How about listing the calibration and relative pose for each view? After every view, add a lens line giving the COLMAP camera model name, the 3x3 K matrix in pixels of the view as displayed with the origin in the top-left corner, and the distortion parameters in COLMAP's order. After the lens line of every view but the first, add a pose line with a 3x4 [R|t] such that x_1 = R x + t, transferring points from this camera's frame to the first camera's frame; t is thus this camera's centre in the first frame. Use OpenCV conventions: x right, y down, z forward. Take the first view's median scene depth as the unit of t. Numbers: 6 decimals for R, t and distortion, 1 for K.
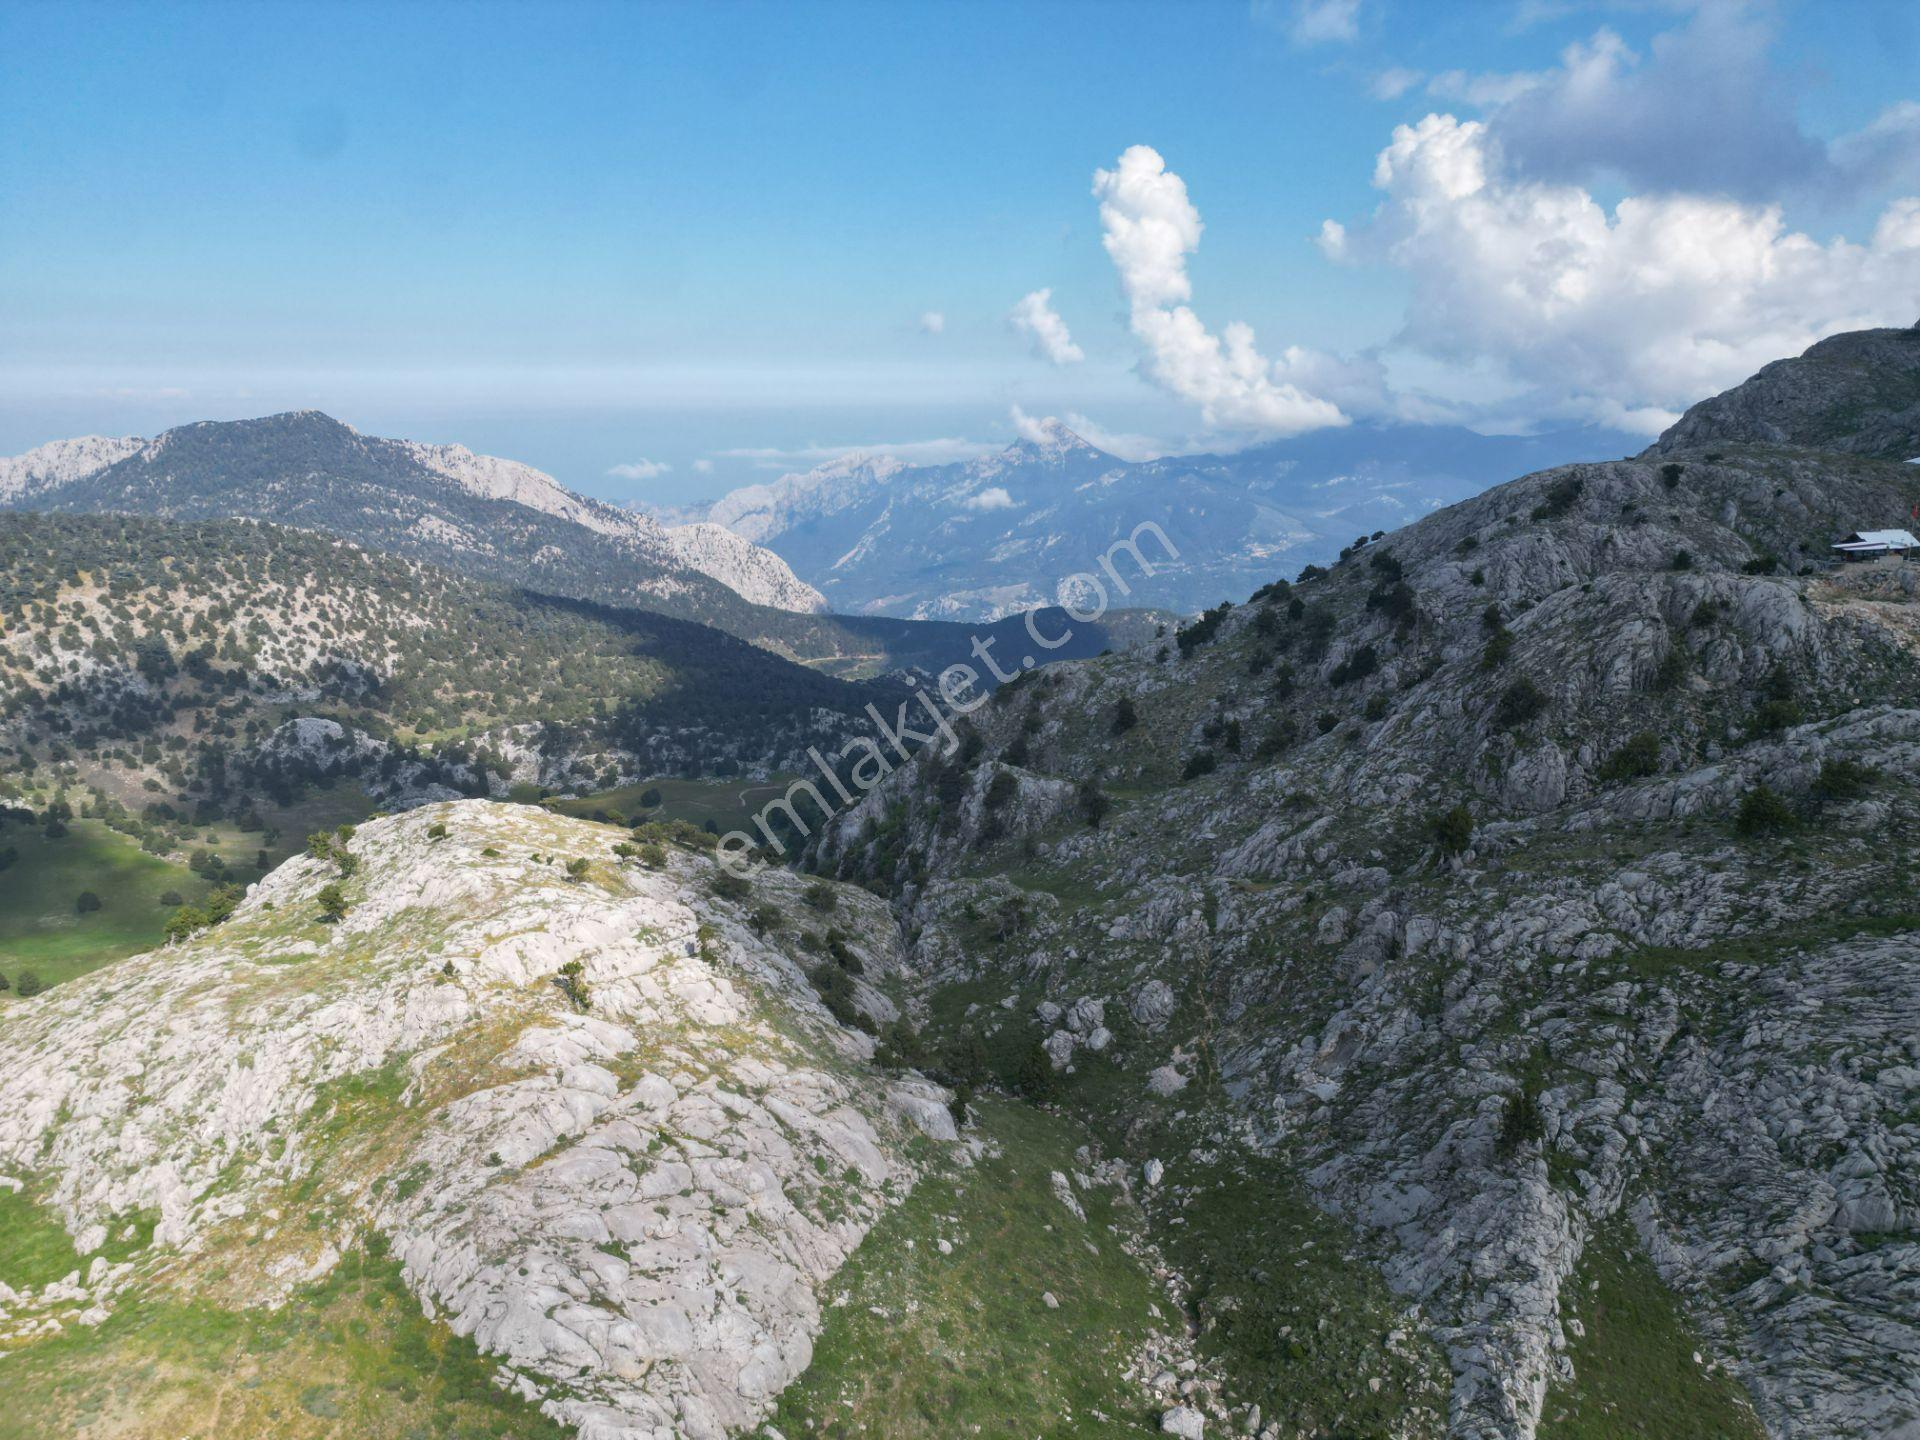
lens RADIAL K [[1340.4, 0, 960.0], [0, 1340.4, 720.0], [0, 0, 1]] dist [0.079700, -0.083771]
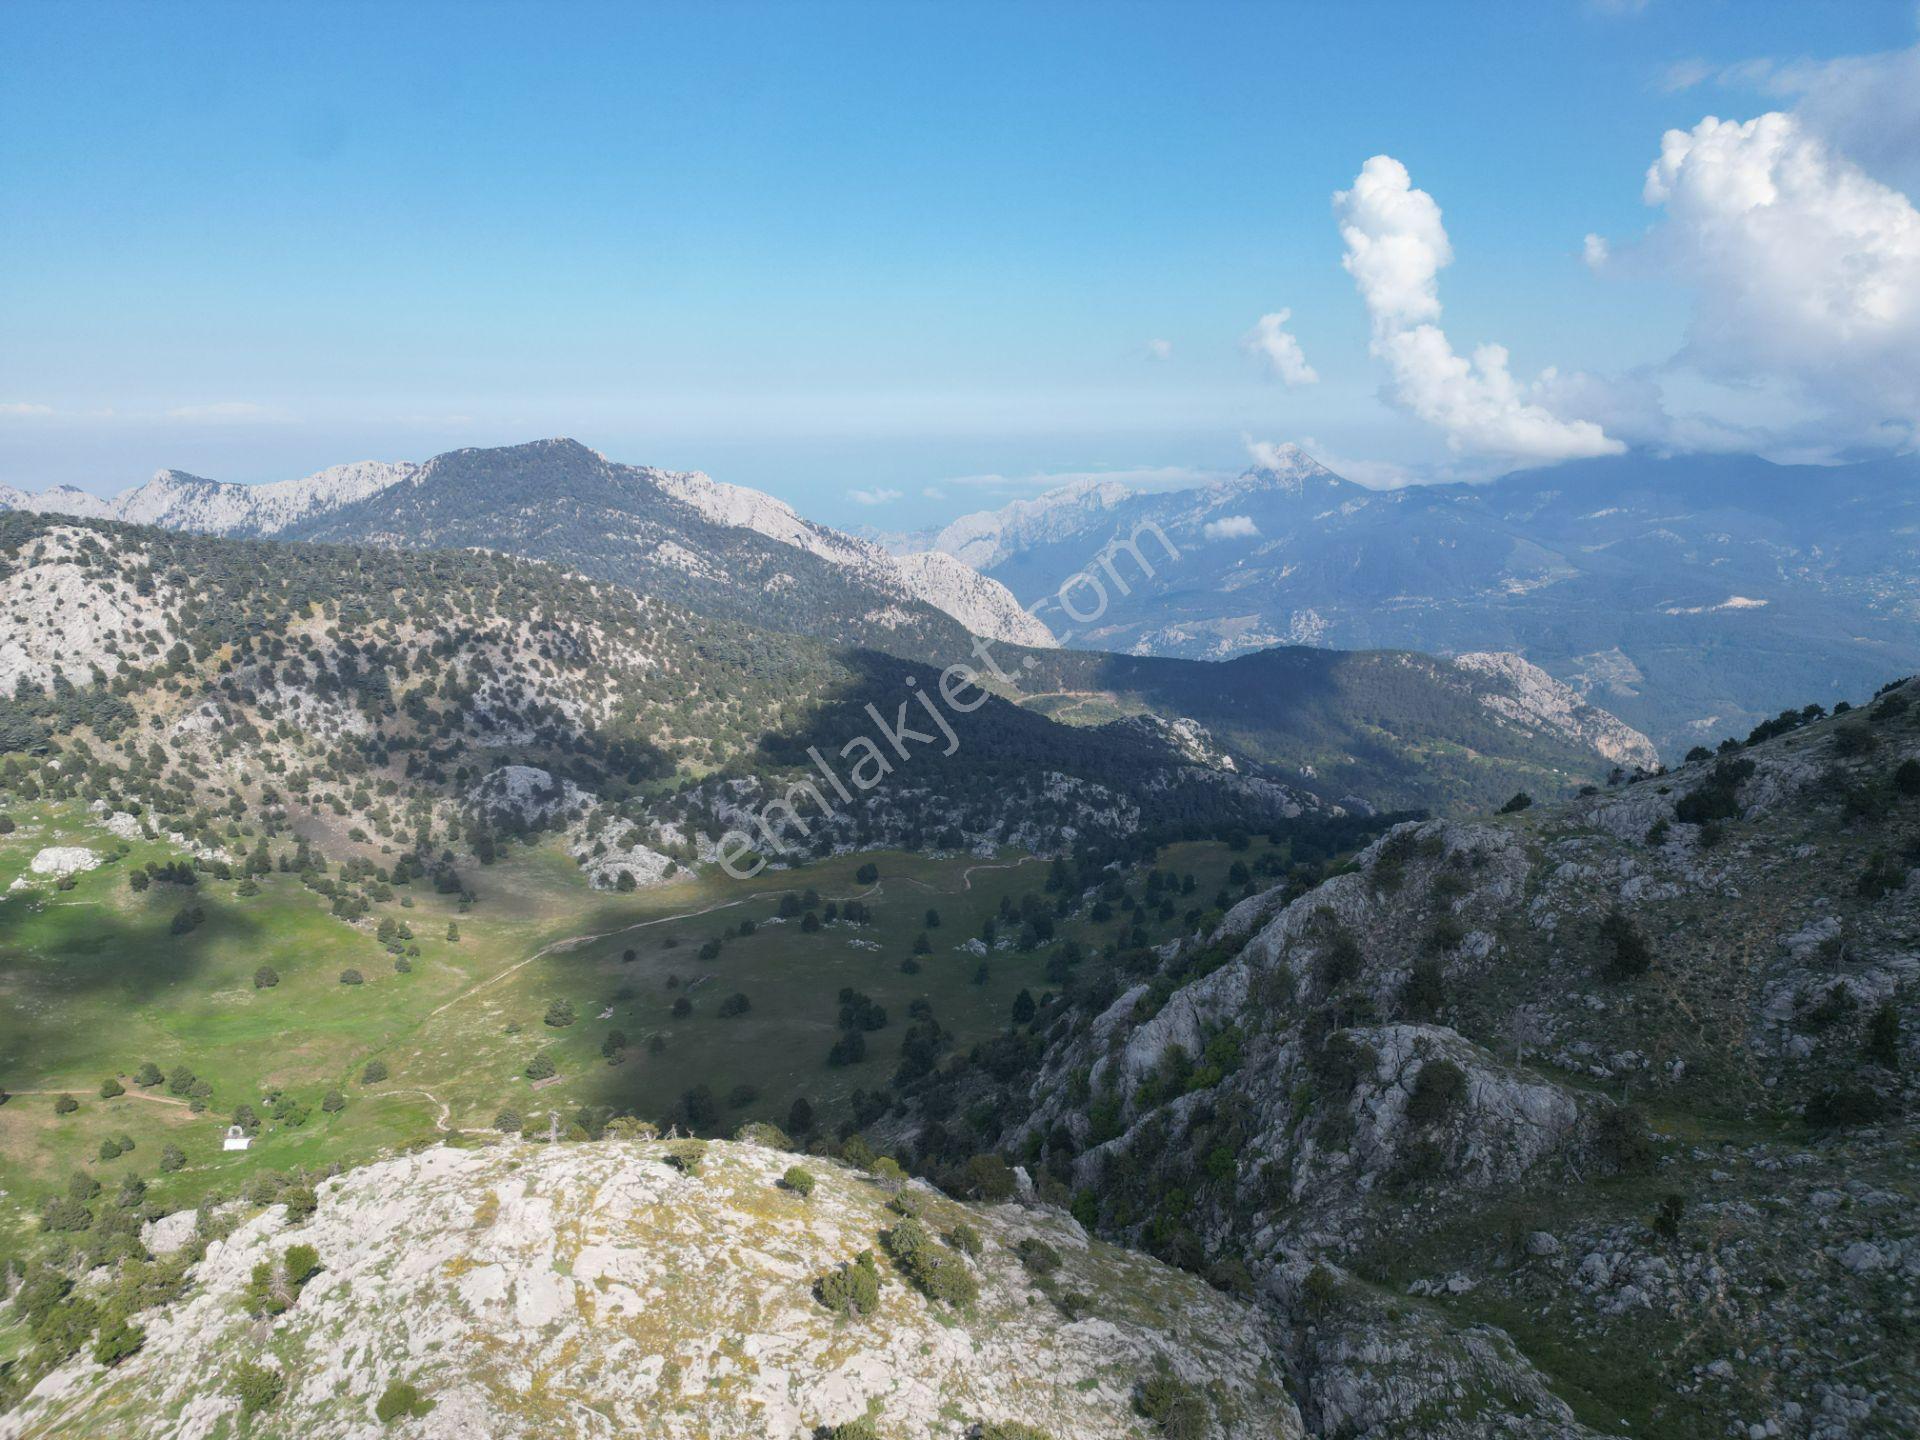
lens RADIAL K [[1340.4, 0, 960.0], [0, 1340.4, 720.0], [0, 0, 1]] dist [0.079700, -0.083771]
pose [[0.986364, 0.037134, -0.160335, -0.027952], [-0.040080, 0.999081, -0.015183, -0.030211], [0.159624, 0.021402, 0.986946, 0.120081]]
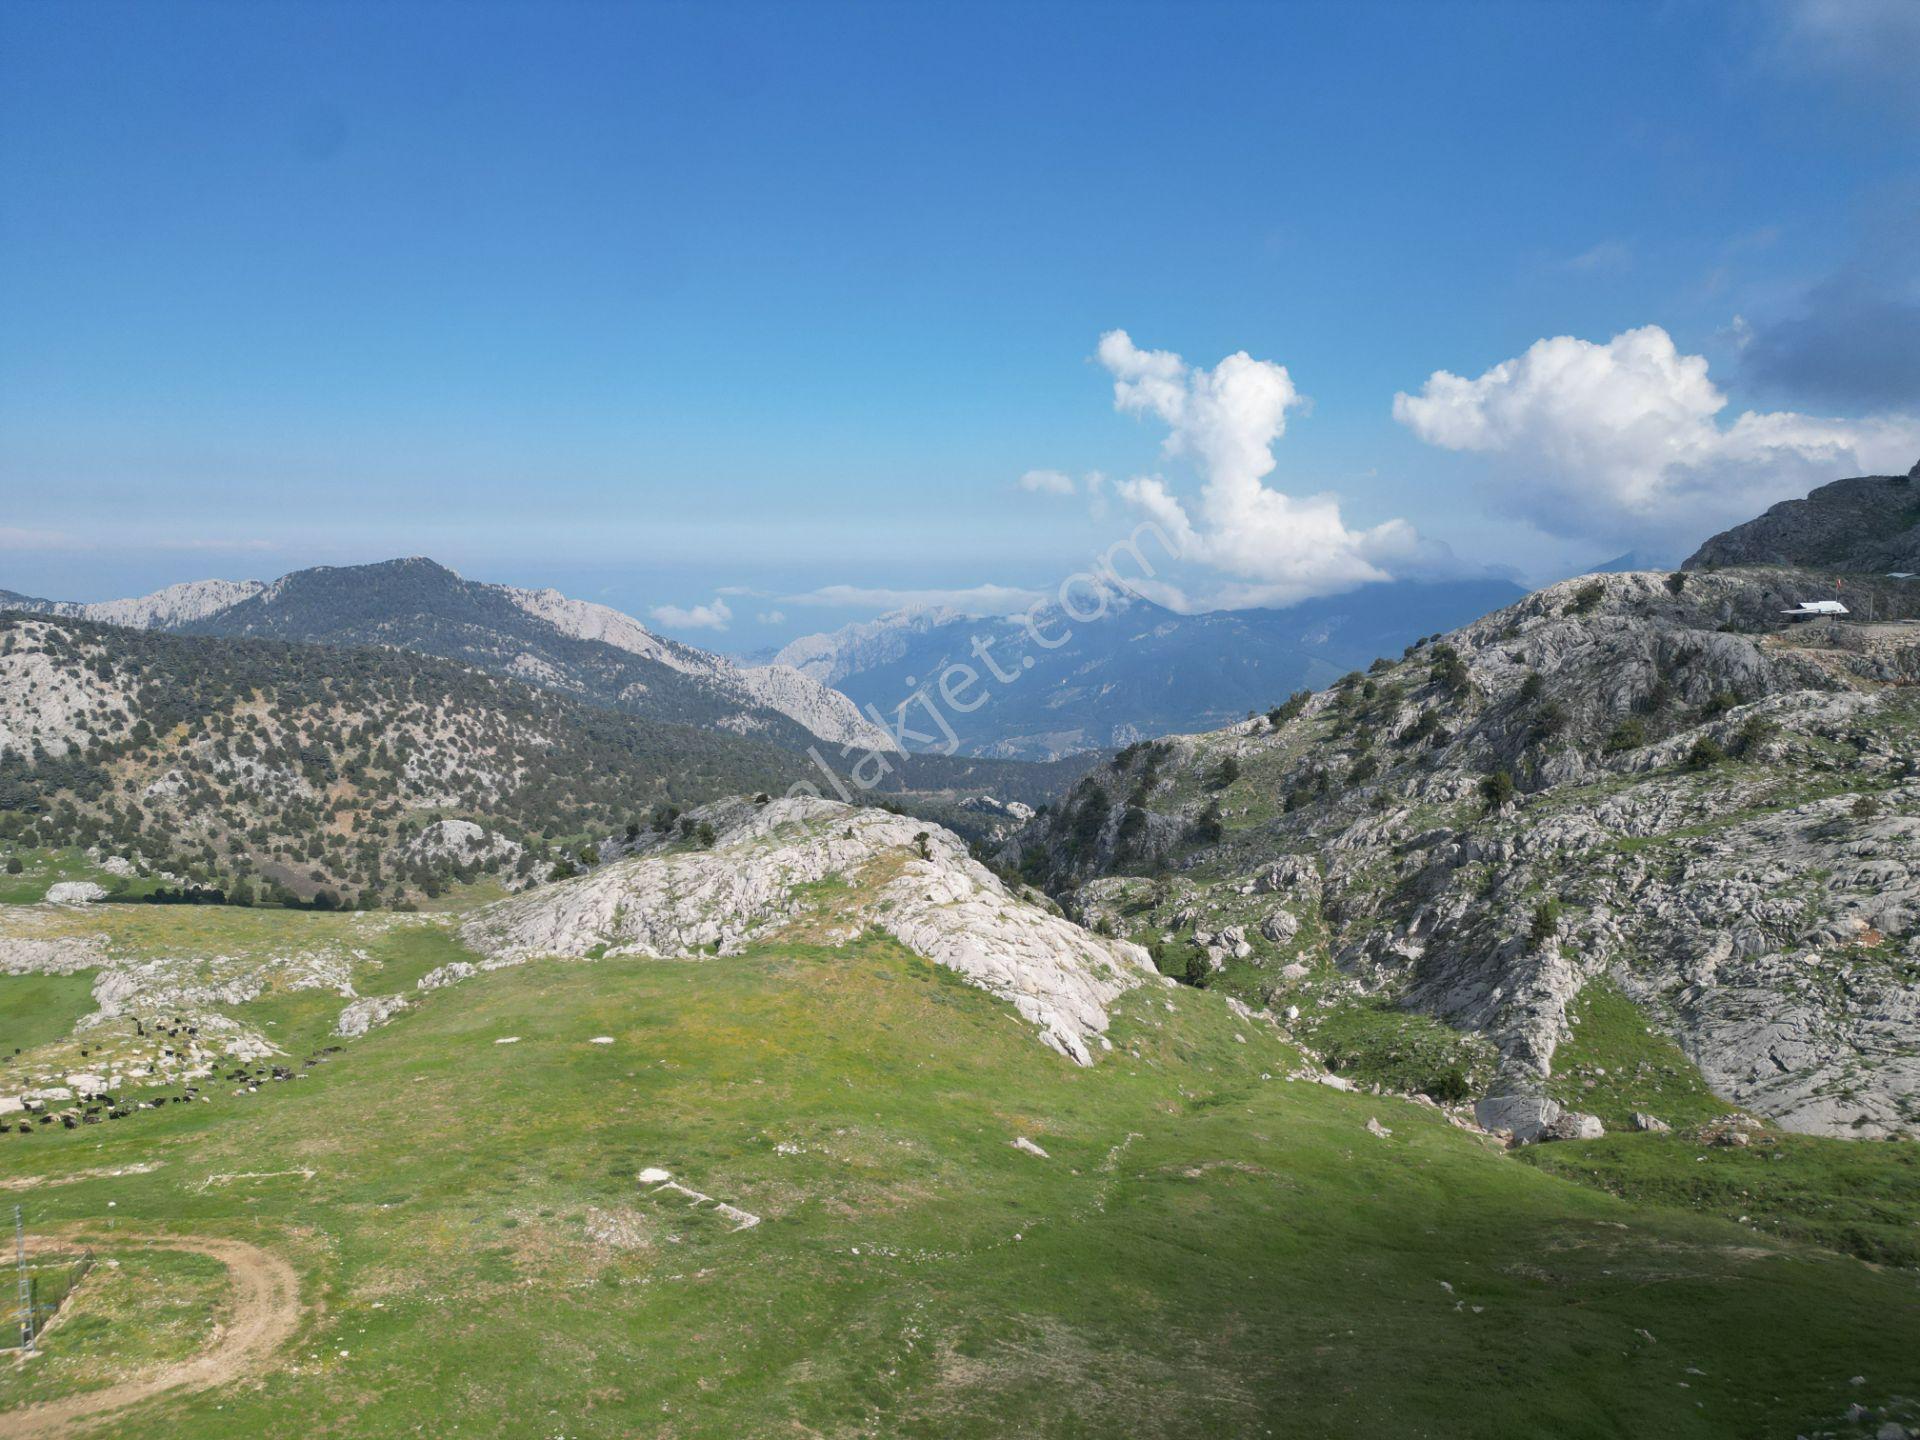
lens RADIAL K [[1340.4, 0, 960.0], [0, 1340.4, 720.0], [0, 0, 1]] dist [0.079700, -0.083771]
pose [[0.999182, 0.011850, -0.038661, -0.026741], [-0.016078, 0.993697, -0.110939, 0.031928], [0.037103, 0.111470, 0.993075, -0.080524]]
